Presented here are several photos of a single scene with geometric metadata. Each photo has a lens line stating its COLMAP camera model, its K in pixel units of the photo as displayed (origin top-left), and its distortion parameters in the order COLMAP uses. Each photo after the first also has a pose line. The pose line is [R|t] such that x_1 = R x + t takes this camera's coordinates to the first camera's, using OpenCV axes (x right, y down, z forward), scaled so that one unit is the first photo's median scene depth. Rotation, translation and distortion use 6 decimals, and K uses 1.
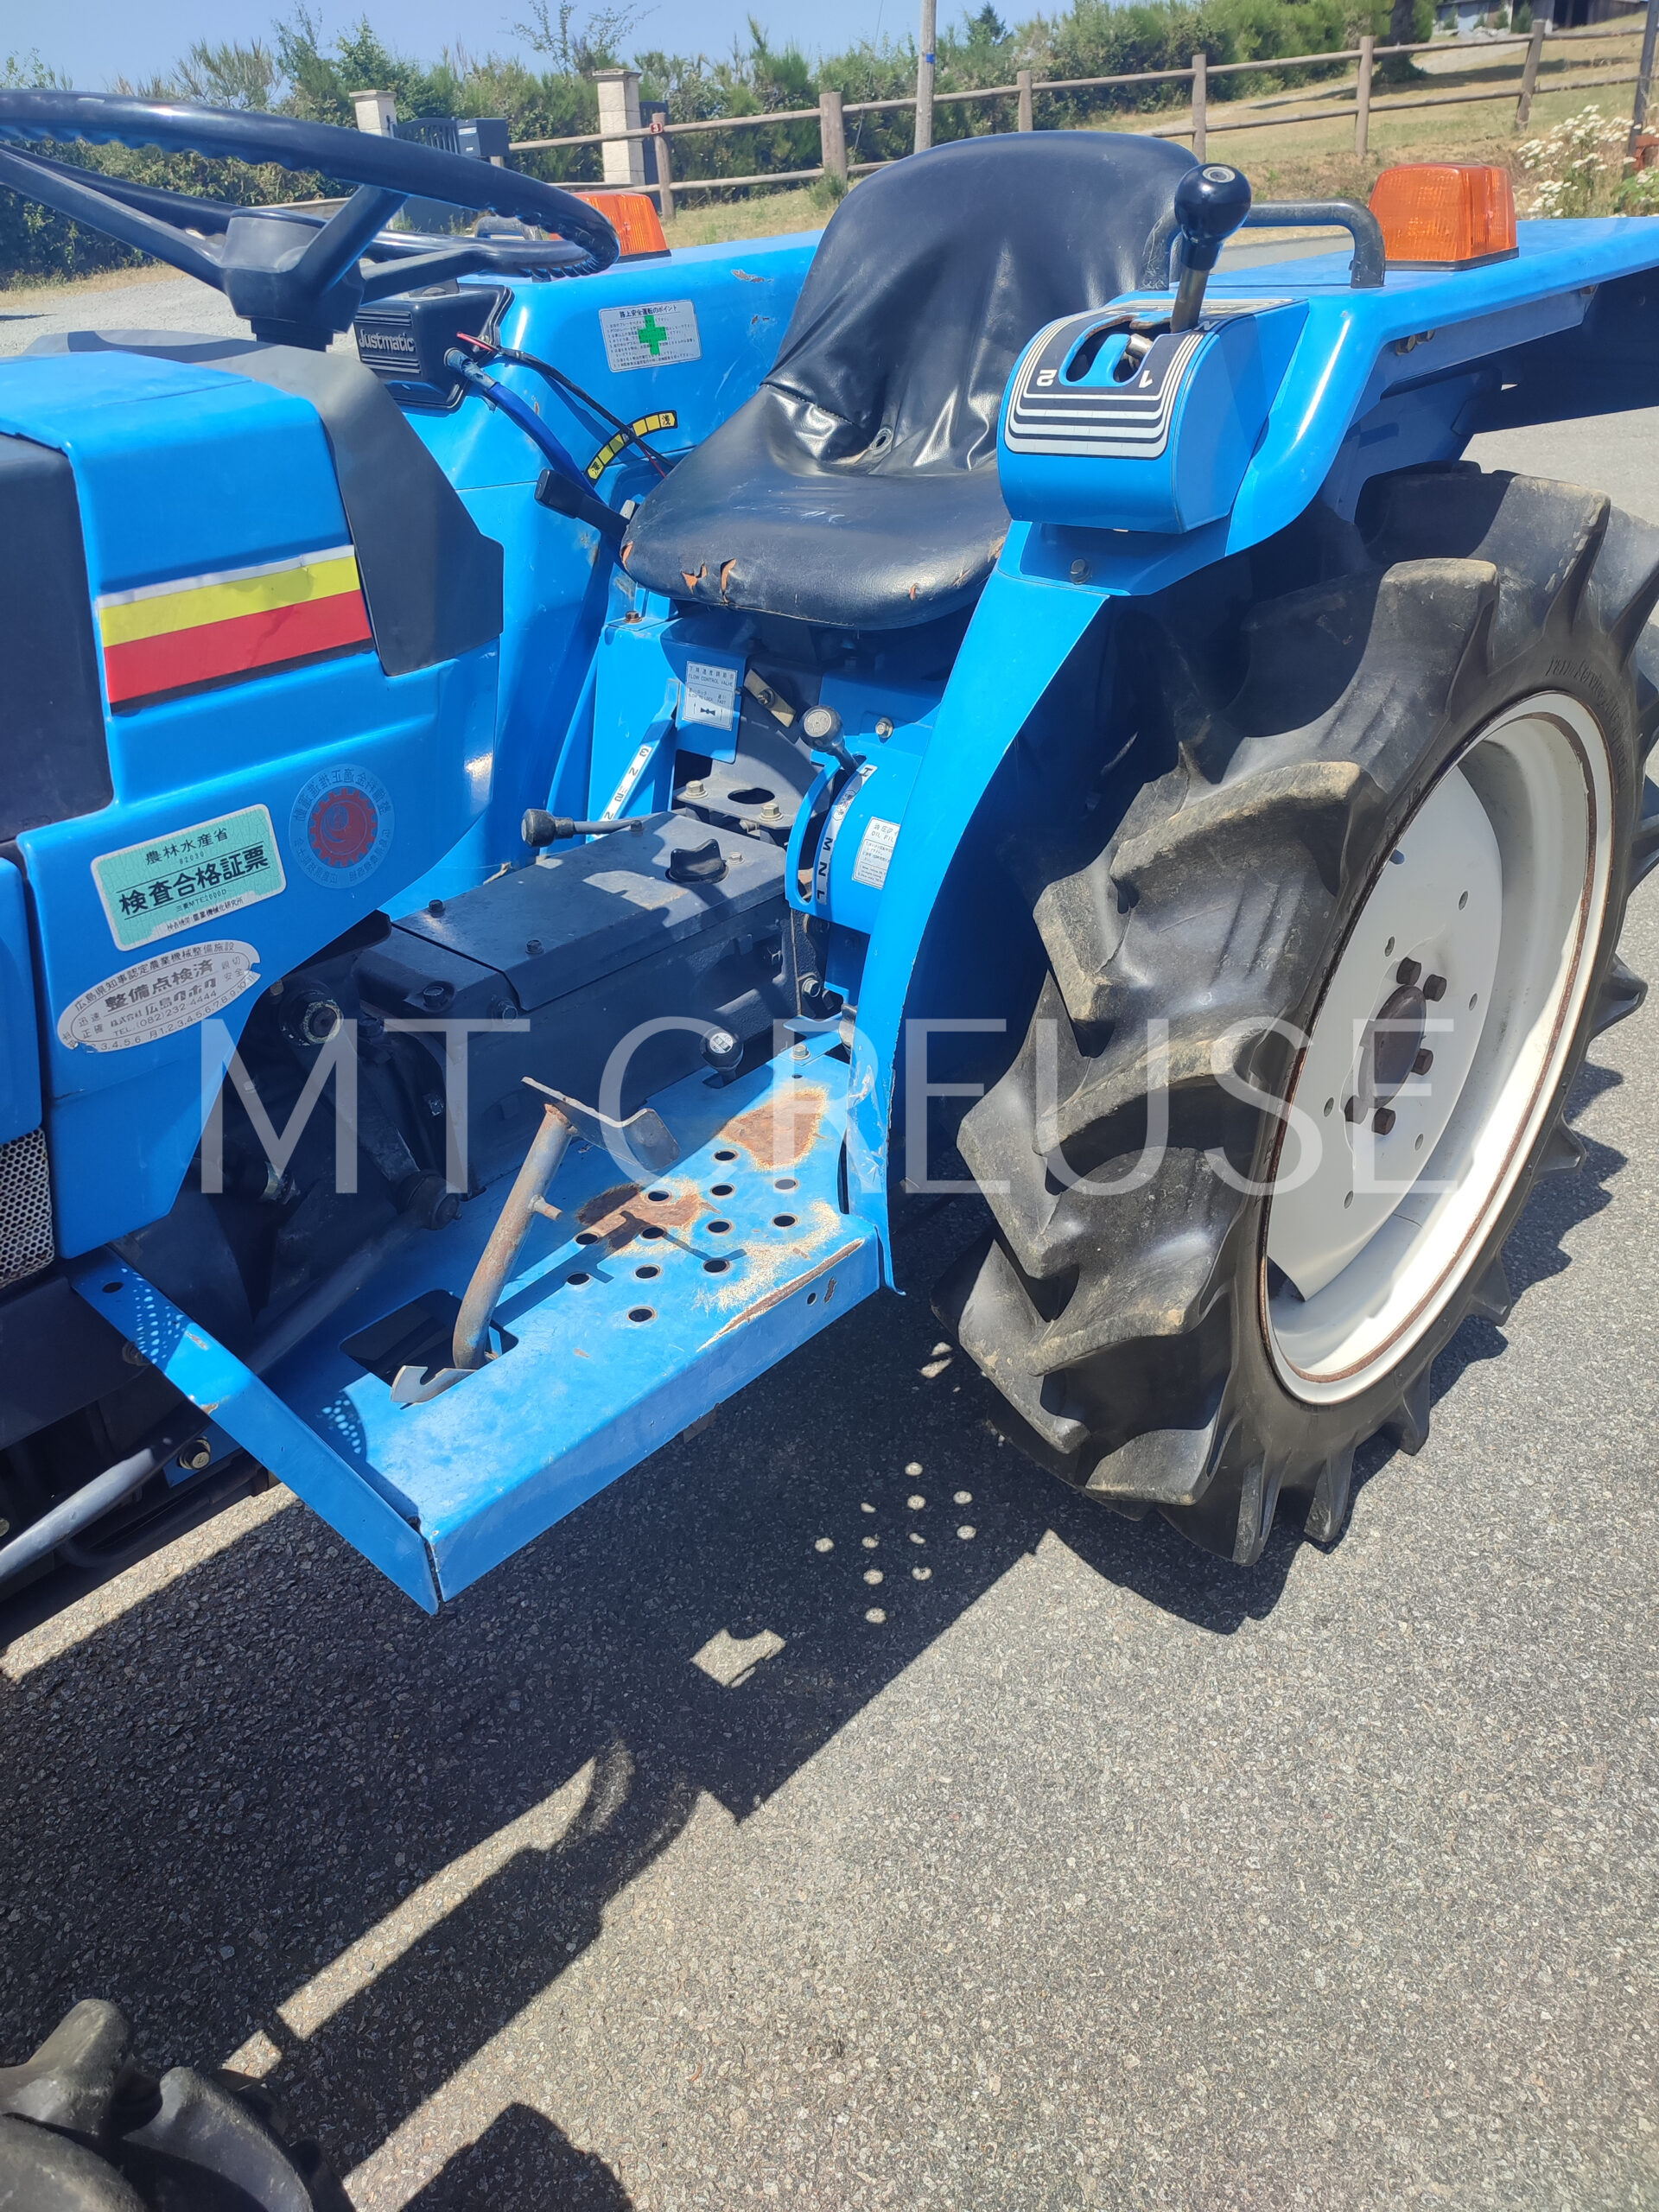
lens RADIAL K [[1624.3, 0, 820.5], [0, 1624.3, 1096.6], [0, 0, 1]] dist [0.034233, -0.023680]
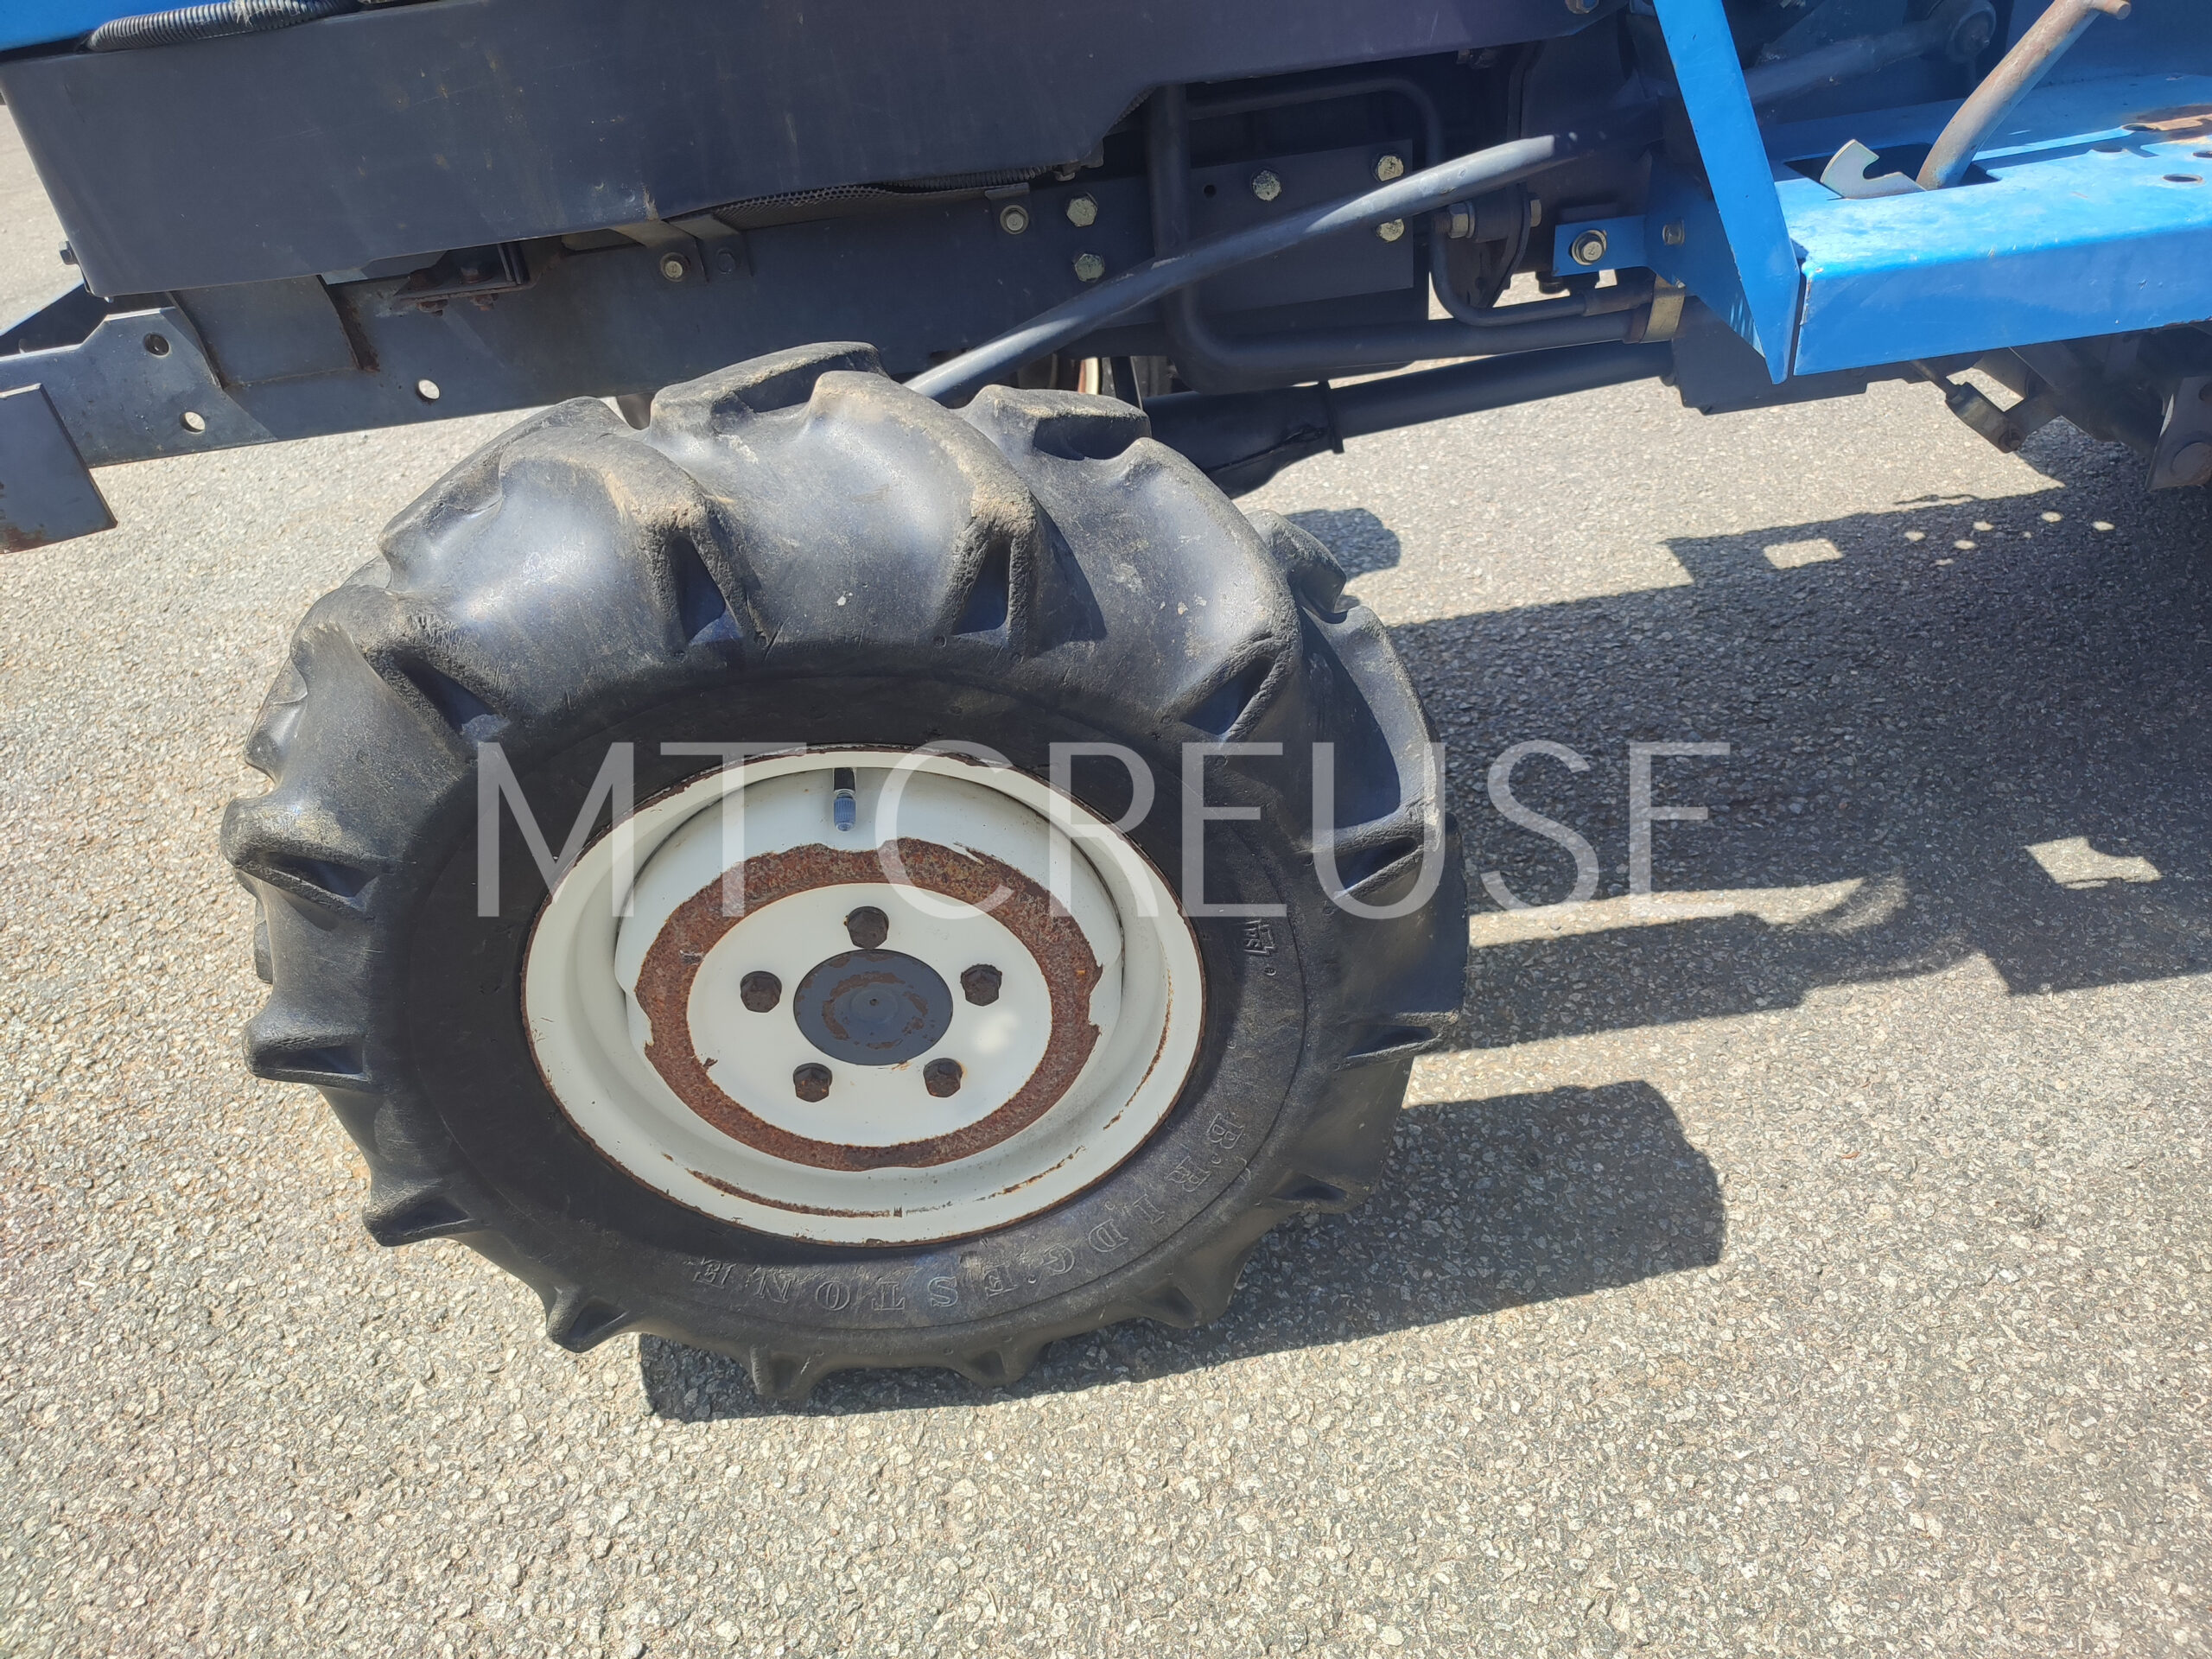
lens RADIAL K [[1624.3, 0, 1110.1], [0, 1624.3, 834.2], [0, 0, 1]] dist [0.034233, -0.023680]
pose [[0.725098, 0.379166, -0.574862, 0.068446], [-0.285538, 0.925169, 0.250059, 0.312394], [0.626659, -0.017173, 0.779104, 0.080590]]
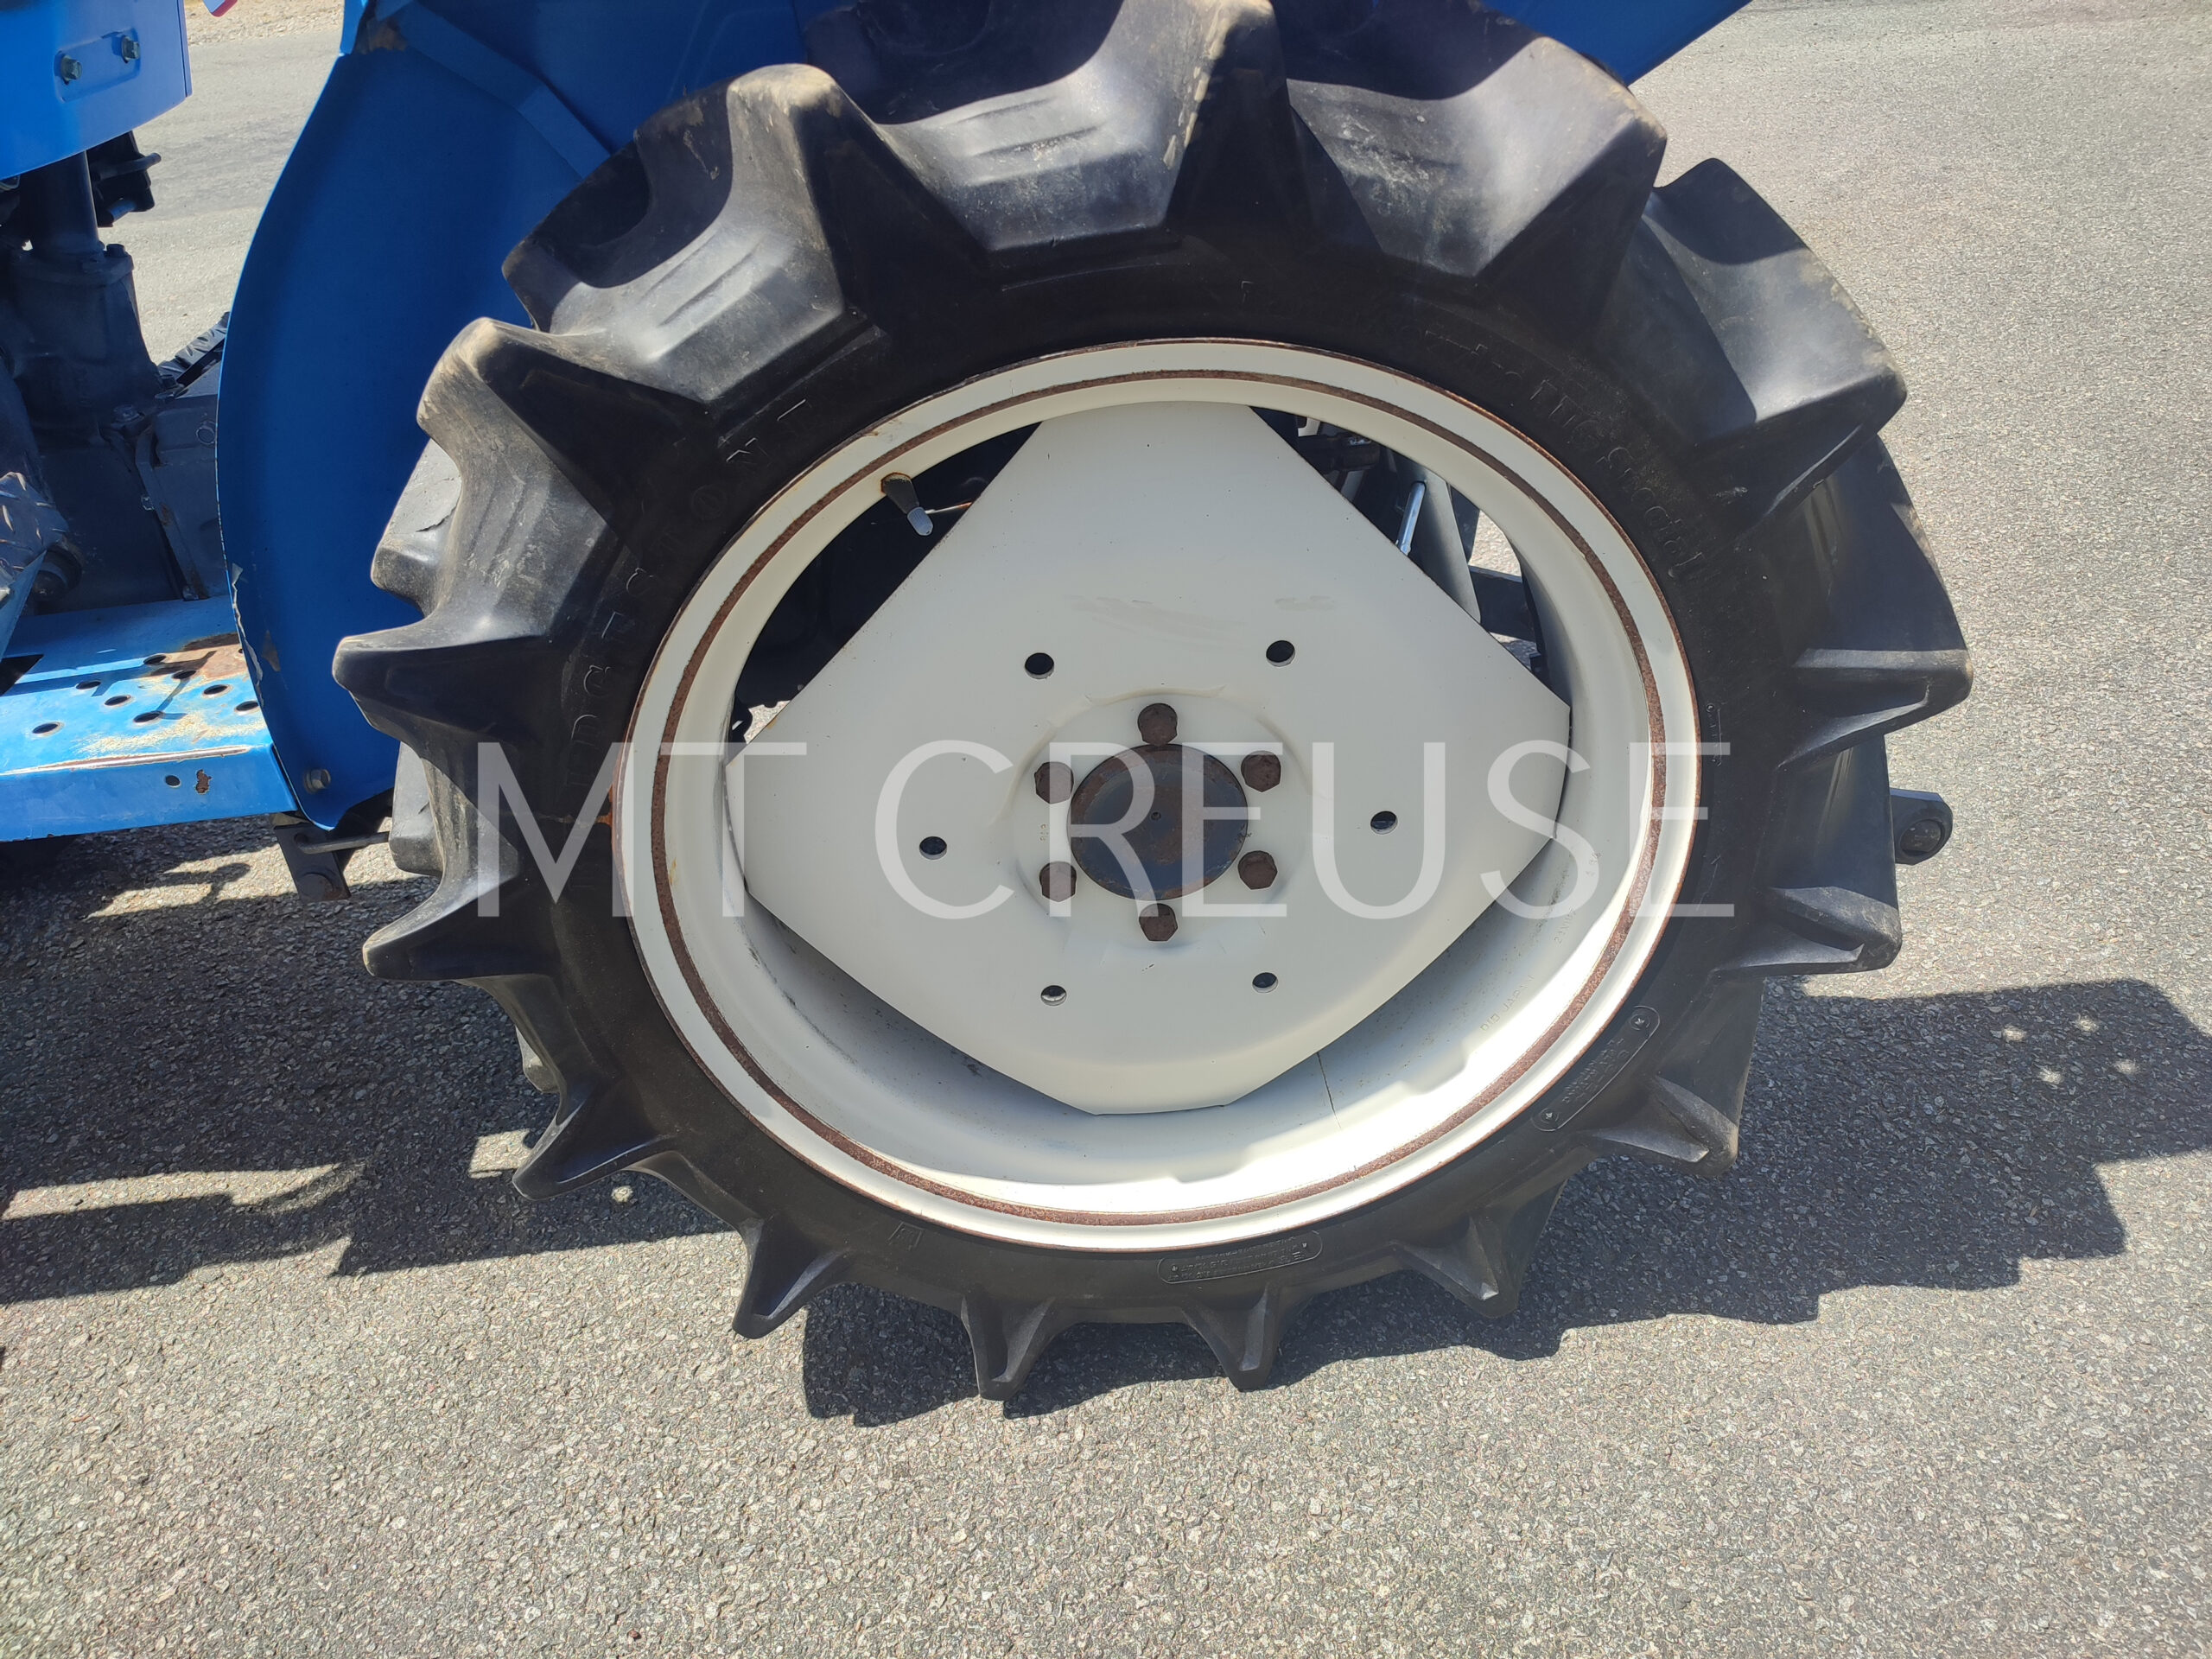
lens RADIAL K [[1624.3, 0, 1096.3], [0, 1624.3, 821.9], [0, 0, 1]] dist [0.034233, -0.023680]
pose [[0.735115, 0.363294, -0.572384, 0.845131], [-0.306026, 0.931204, 0.198007, -0.187133], [0.604941, 0.029607, 0.795720, 0.490312]]
